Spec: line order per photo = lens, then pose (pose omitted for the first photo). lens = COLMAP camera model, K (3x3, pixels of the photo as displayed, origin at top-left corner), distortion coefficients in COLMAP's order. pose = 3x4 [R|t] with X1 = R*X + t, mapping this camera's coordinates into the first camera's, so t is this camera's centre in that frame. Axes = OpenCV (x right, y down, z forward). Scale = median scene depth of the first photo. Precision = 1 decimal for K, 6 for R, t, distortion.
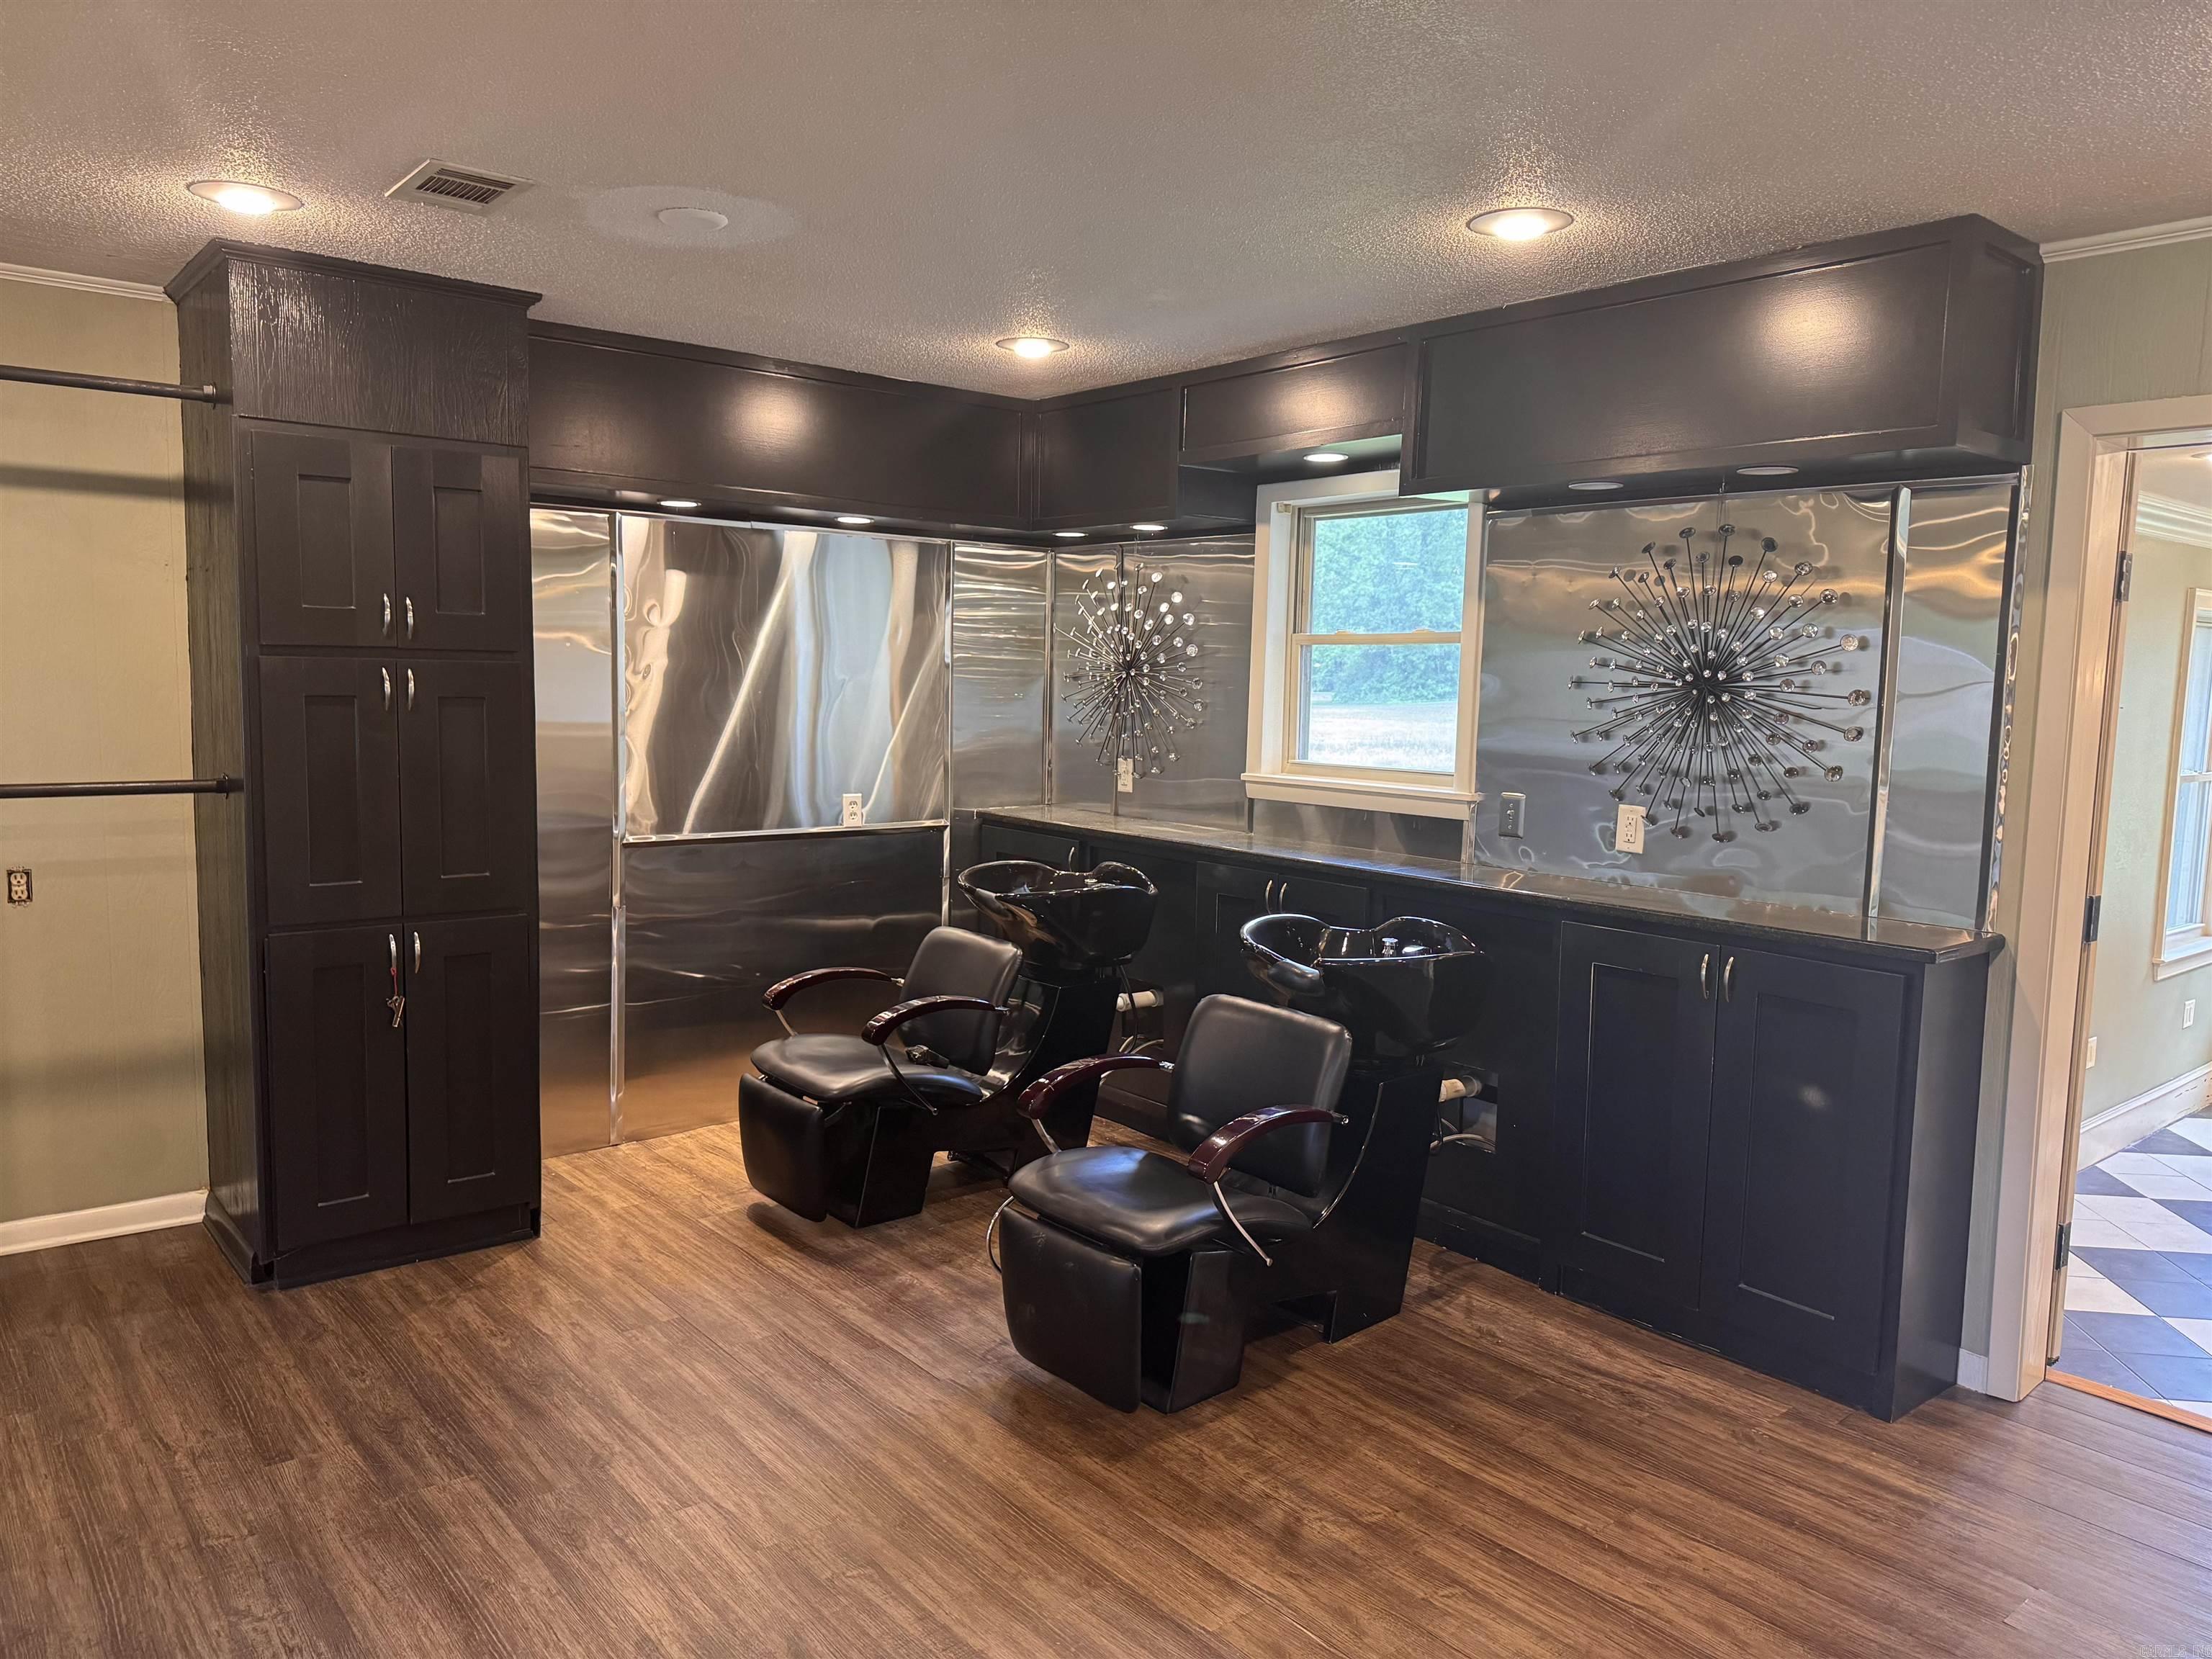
lens RADIAL K [[1571.6, 0, 1105.9], [0, 1571.6, 829.9], [0, 0, 1]] dist [0.058978, -0.047155]
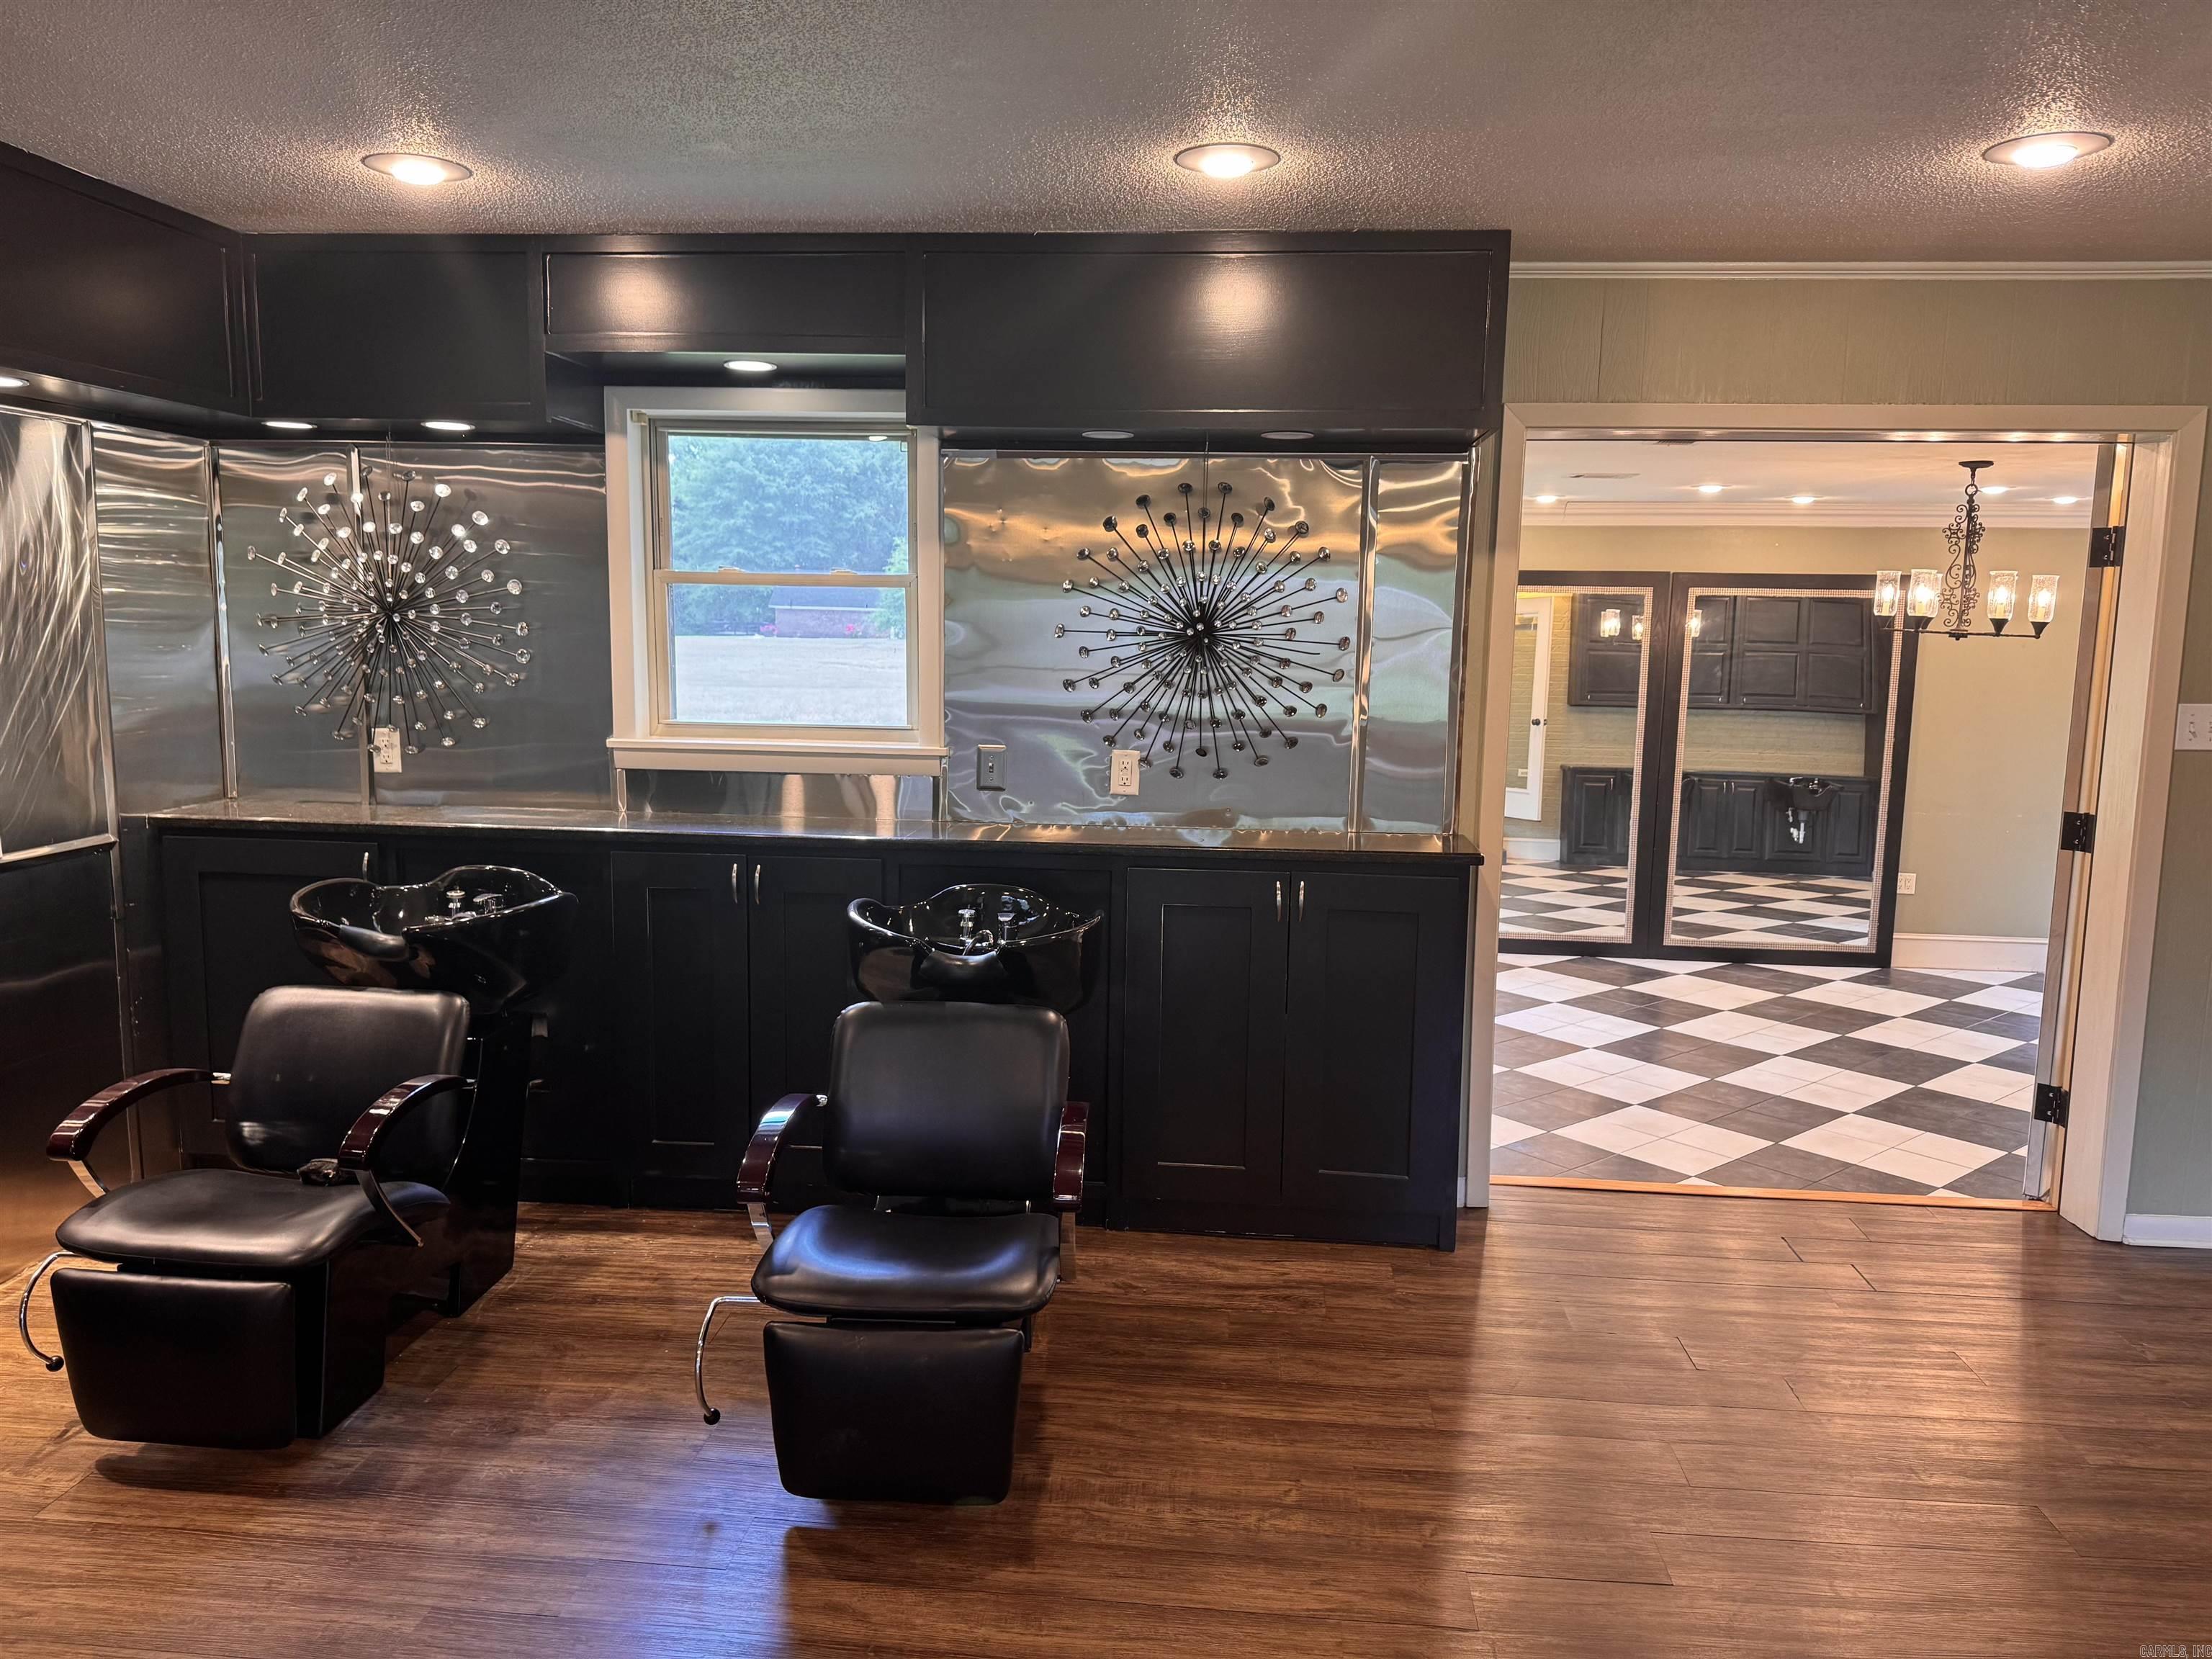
lens RADIAL K [[1571.6, 0, 1122.7], [0, 1571.6, 824.9], [0, 0, 1]] dist [0.058978, -0.047155]
pose [[0.699726, -0.102782, 0.706979, -0.396710], [0.068584, 0.994690, 0.076730, -0.044961], [-0.711111, -0.005202, 0.703060, 0.274685]]
